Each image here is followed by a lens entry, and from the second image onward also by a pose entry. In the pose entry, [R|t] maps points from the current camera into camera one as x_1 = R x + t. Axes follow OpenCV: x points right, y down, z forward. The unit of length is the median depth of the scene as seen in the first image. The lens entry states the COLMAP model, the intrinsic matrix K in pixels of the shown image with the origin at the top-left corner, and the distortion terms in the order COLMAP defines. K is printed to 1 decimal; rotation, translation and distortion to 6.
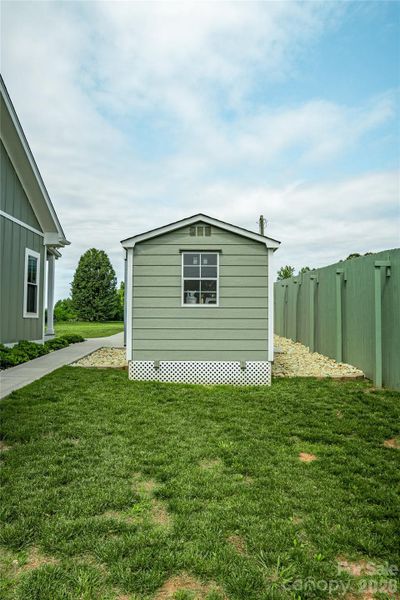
lens RADIAL K [[474.9, 0, 200.2], [0, 474.9, 299.6], [0, 0, 1]] dist [-0.007238, -0.000566]
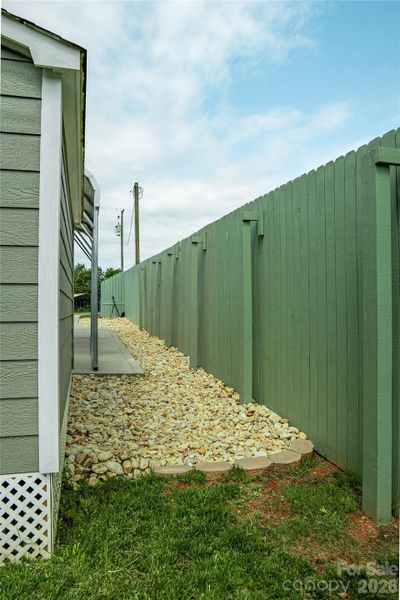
lens RADIAL K [[474.9, 0, 199.8], [0, 474.9, 300.2], [0, 0, 1]] dist [-0.007238, -0.000566]
pose [[0.971096, -0.001441, 0.238686, 0.127604], [-0.004959, 0.999644, 0.026212, 0.014189], [-0.238639, -0.026638, 0.970743, 0.537373]]
